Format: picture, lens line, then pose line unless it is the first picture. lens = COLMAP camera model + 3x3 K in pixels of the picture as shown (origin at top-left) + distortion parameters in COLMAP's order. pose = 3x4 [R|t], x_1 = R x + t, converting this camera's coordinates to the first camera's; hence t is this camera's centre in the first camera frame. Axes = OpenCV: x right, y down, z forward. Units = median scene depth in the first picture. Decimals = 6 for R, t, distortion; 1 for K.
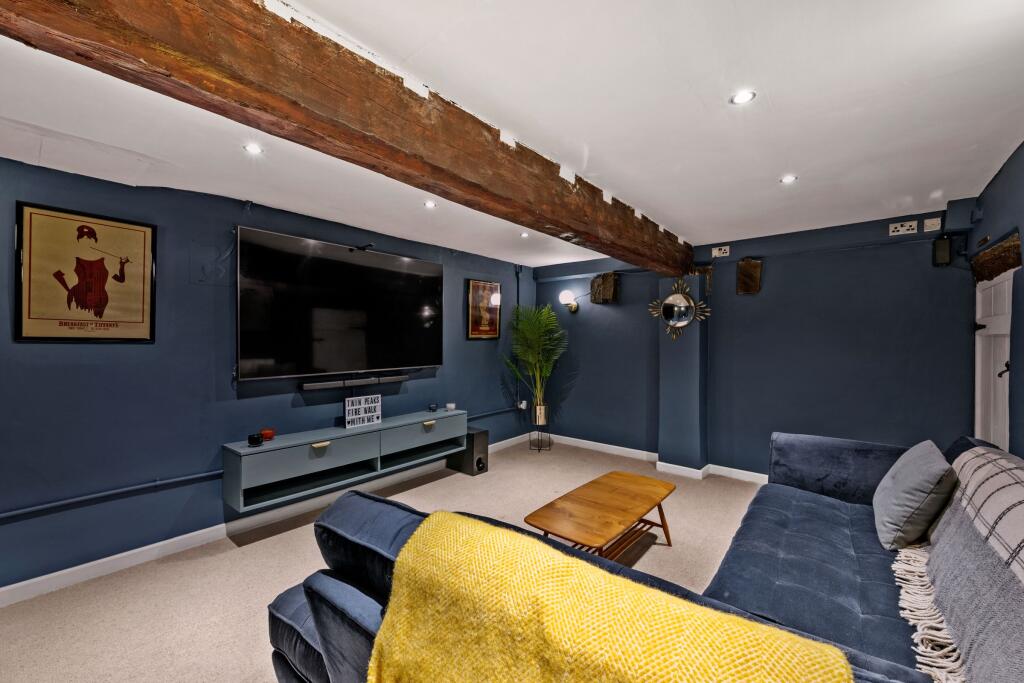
lens RADIAL K [[413.1, 0, 516.6], [0, 413.1, 340.7], [0, 0, 1]] dist [-0.000916, -0.000099]
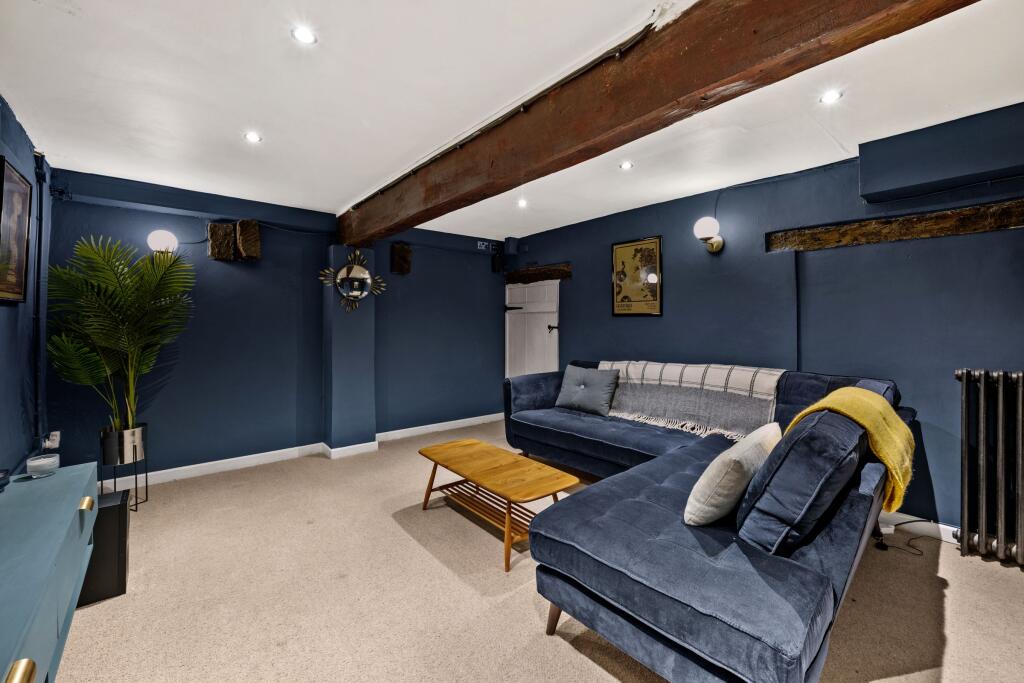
lens RADIAL K [[407.5, 0, 507.1], [0, 407.5, 332.1], [0, 0, 1]] dist [0.000346, -0.000064]
pose [[0.176178, -0.019076, 0.984173, -0.462857], [0.010652, 0.999791, 0.017471, 0.028014], [-0.984301, 0.007405, 0.176344, 0.478446]]
